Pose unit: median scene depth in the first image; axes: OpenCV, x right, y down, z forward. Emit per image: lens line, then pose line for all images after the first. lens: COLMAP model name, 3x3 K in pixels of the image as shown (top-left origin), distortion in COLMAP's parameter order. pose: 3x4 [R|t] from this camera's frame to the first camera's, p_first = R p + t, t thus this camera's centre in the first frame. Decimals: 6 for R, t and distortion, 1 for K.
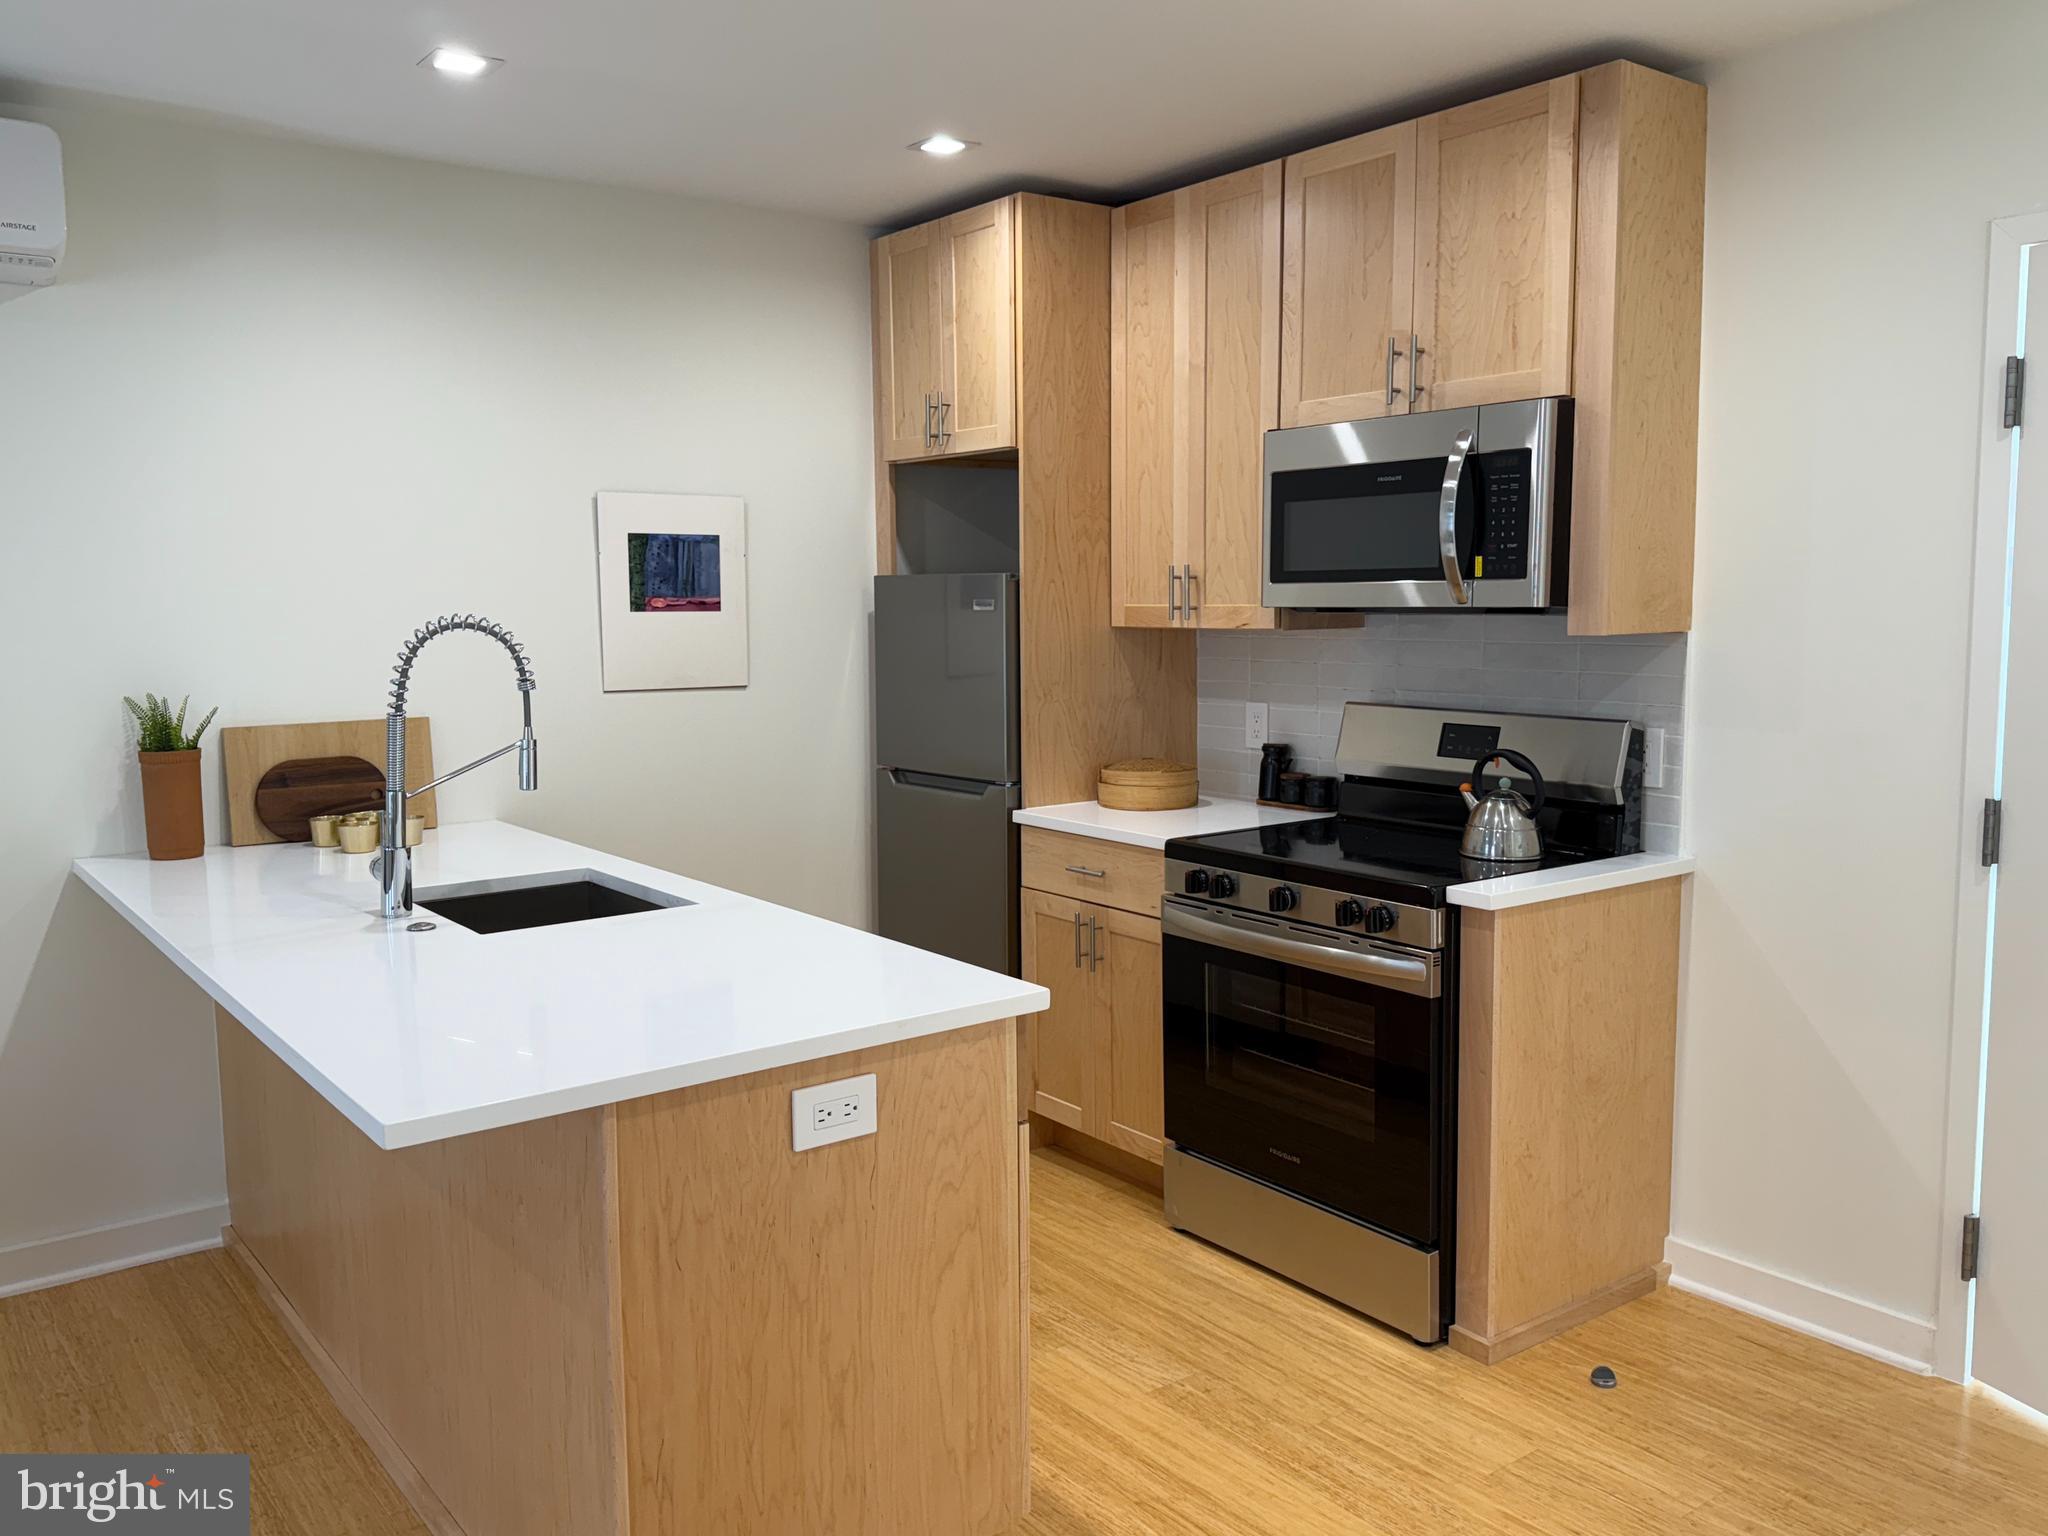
lens RADIAL K [[1626.6, 0, 1024.0], [0, 1626.6, 768.0], [0, 0, 1]] dist [0.092658, -0.172266]
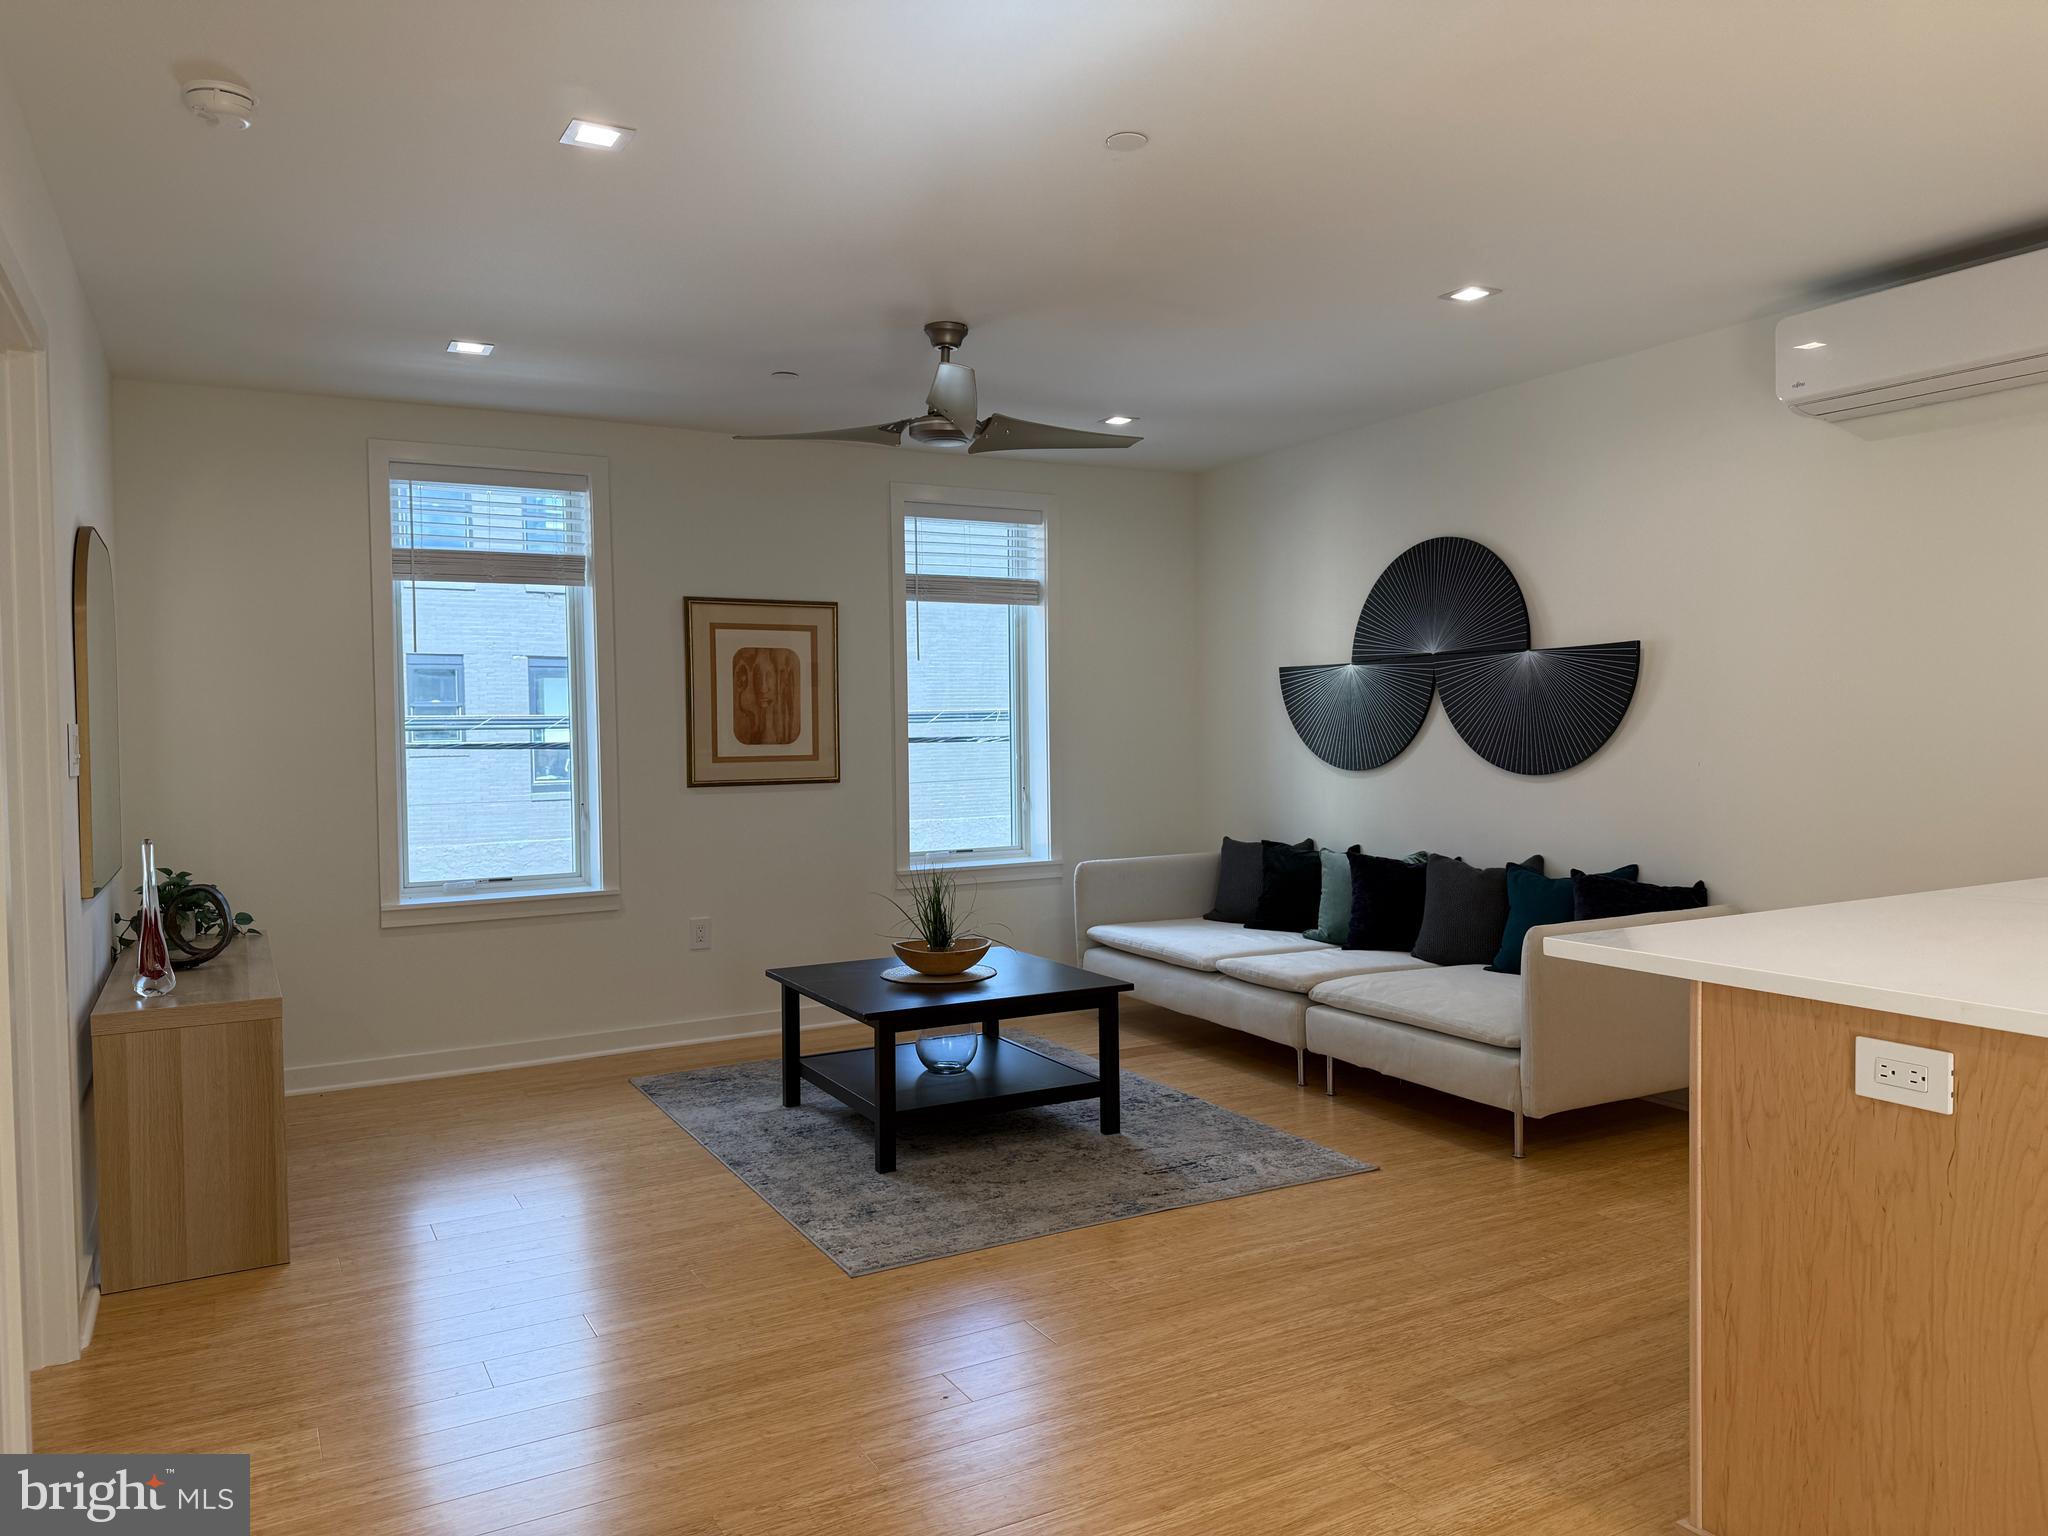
lens RADIAL K [[1426.1, 0, 1014.7], [0, 1426.1, 731.8], [0, 0, 1]] dist [0.004230, -0.058238]
pose [[-0.148679, 0.017942, -0.988723, 0.785770], [-0.099163, 0.994525, 0.032959, 0.026113], [0.983901, 0.102945, -0.146085, 0.546147]]
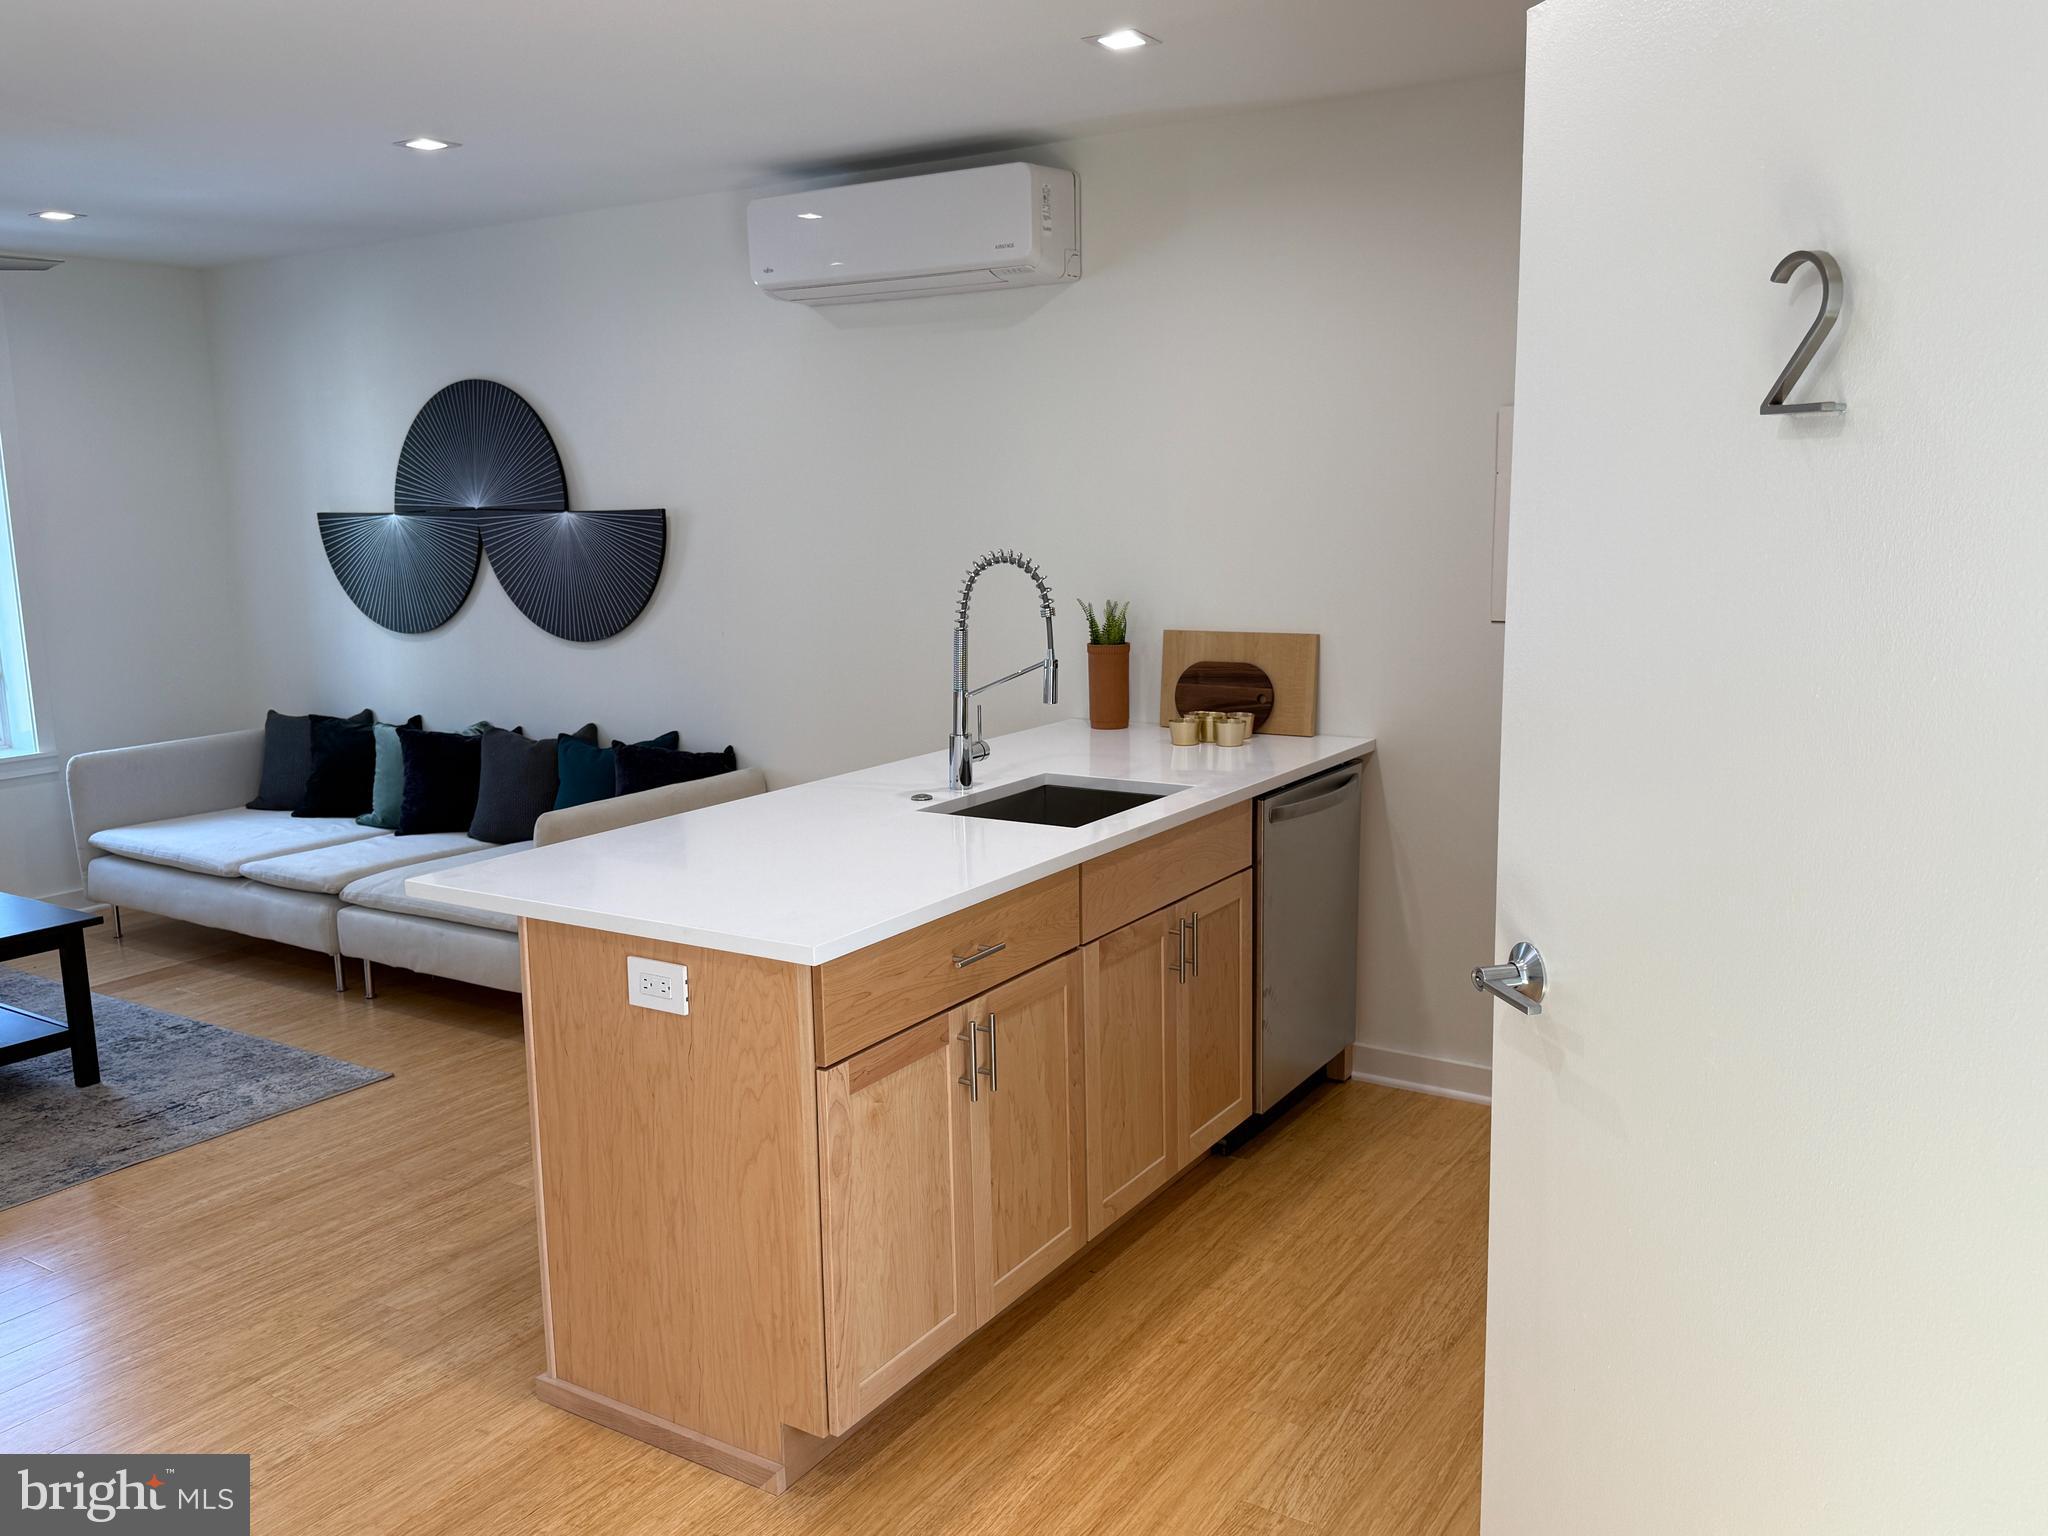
lens RADIAL K [[1626.6, 0, 1024.0], [0, 1626.6, 768.0], [0, 0, 1]] dist [0.092658, -0.172266]
pose [[0.348004, 0.159174, -0.923881, 1.024106], [-0.089663, 0.986614, 0.136209, -0.130426], [0.933195, 0.035437, 0.357618, 0.783433]]
